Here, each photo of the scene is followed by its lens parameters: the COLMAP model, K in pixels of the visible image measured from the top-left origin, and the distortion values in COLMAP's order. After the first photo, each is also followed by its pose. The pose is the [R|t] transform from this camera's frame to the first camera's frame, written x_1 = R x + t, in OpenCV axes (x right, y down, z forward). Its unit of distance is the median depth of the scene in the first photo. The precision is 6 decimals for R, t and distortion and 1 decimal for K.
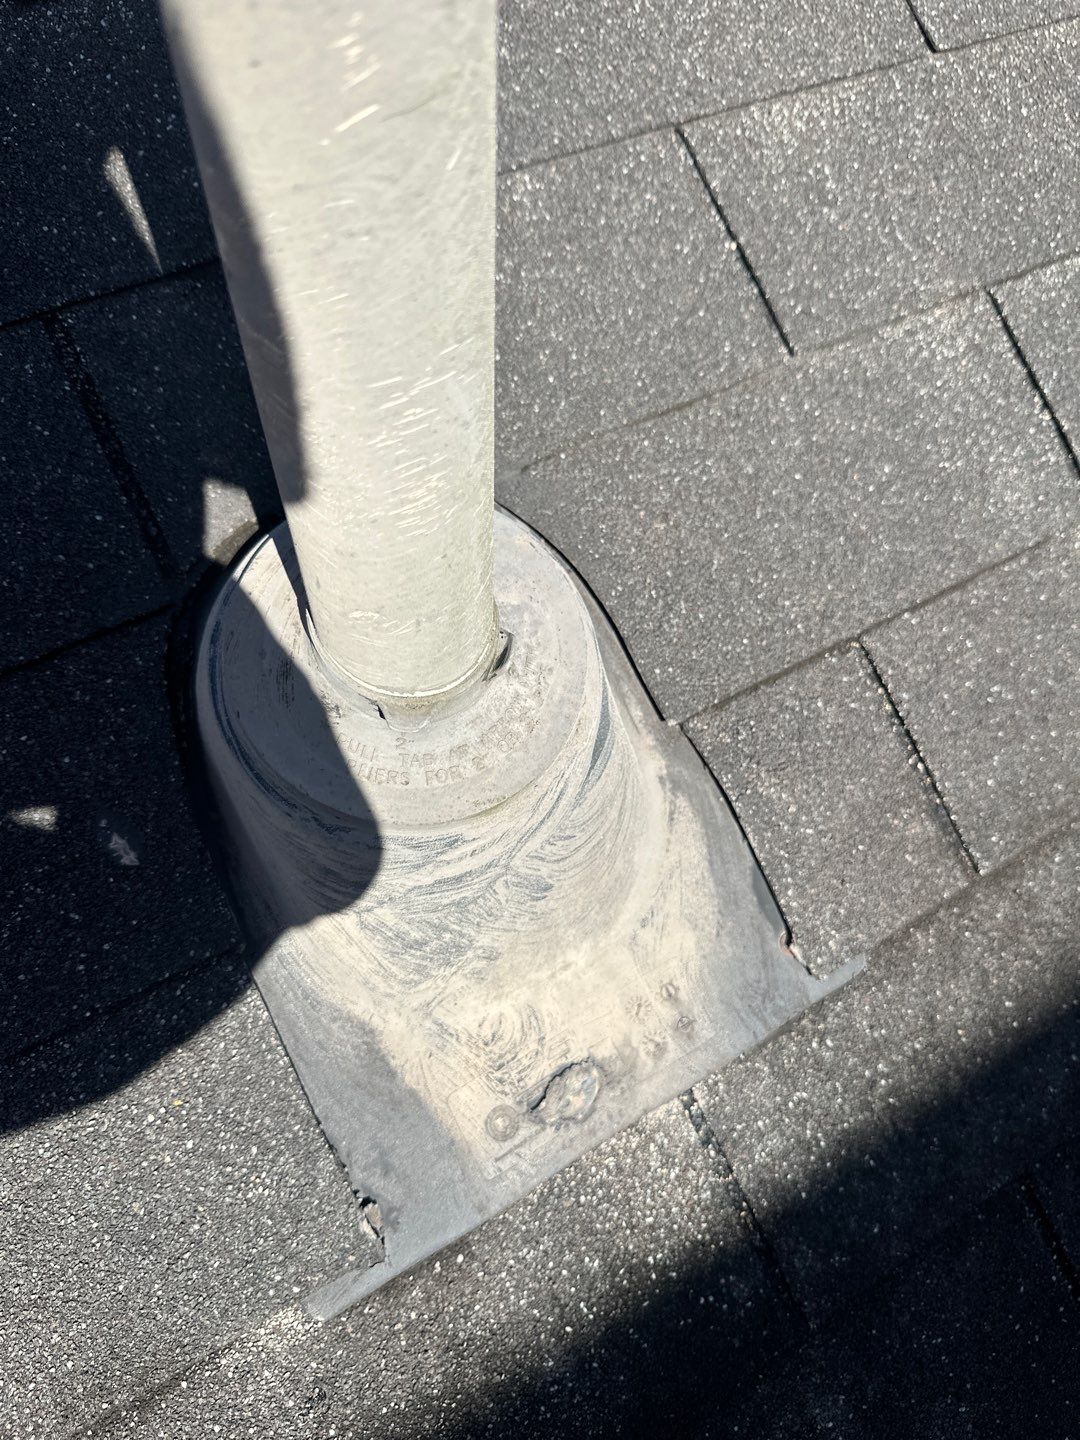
lens RADIAL K [[1174.4, 0, 540.0], [0, 1174.4, 720.0], [0, 0, 1]] dist [-0.042987, 0.007751]
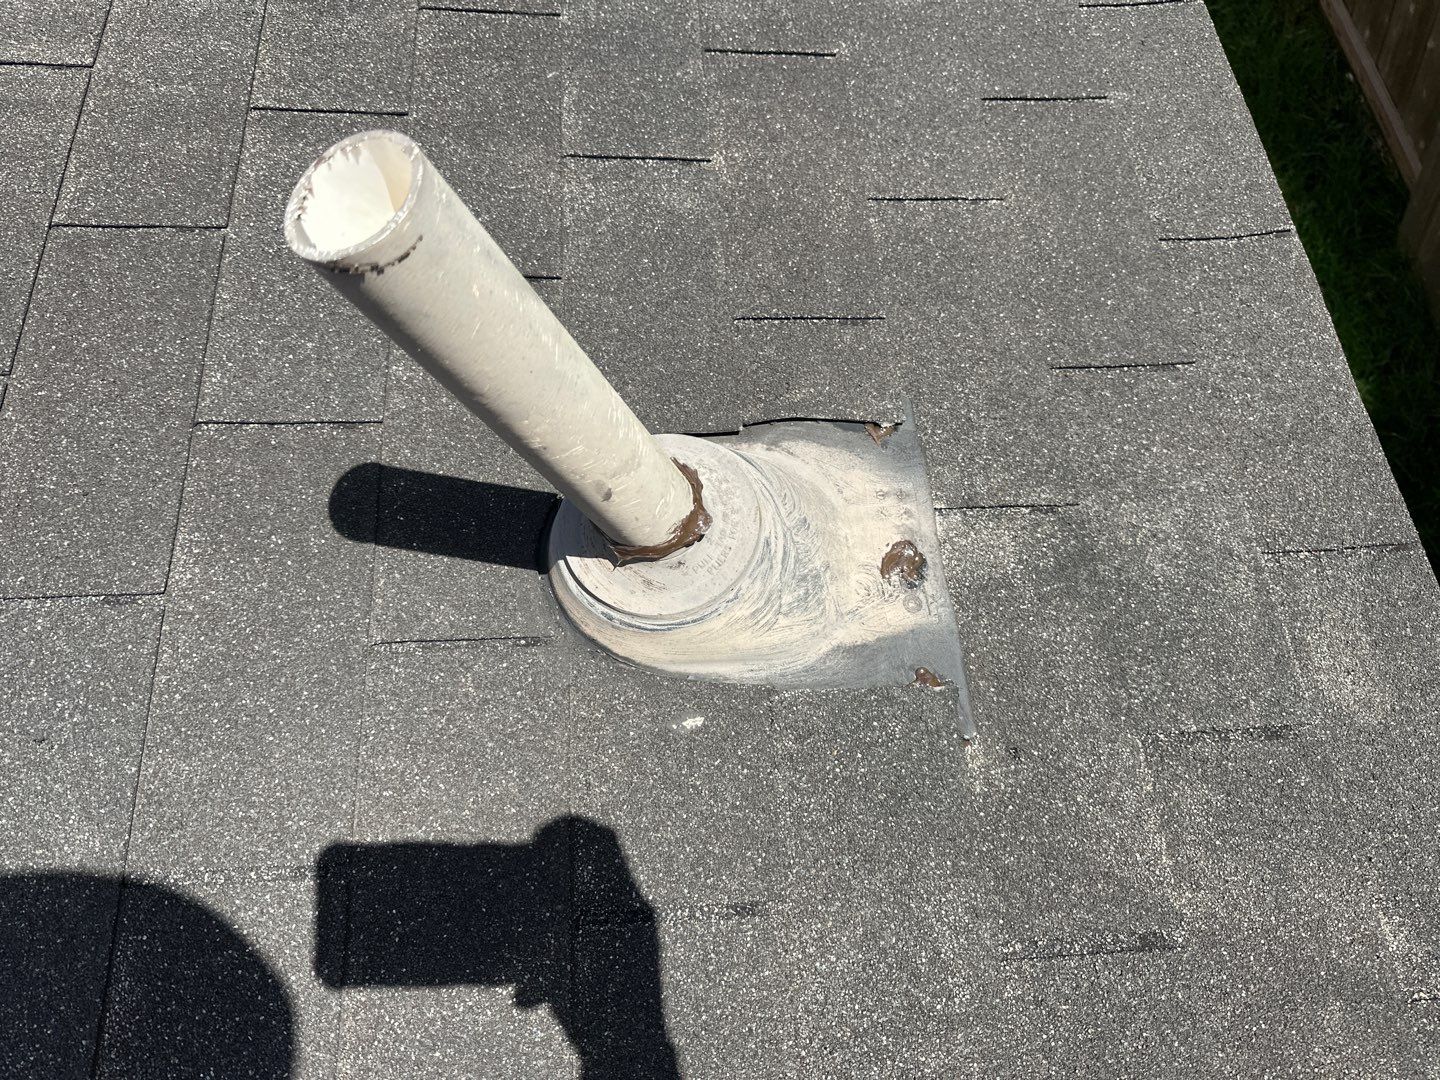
lens RADIAL K [[1166.7, 0, 720.0], [0, 1166.7, 540.0], [0, 0, 1]] dist [0.020886, -0.077237]
pose [[0.402925, -0.895041, 0.191187, -0.390142], [0.902496, 0.423282, 0.079588, -0.096539], [-0.152160, 0.140478, 0.978322, -0.679469]]
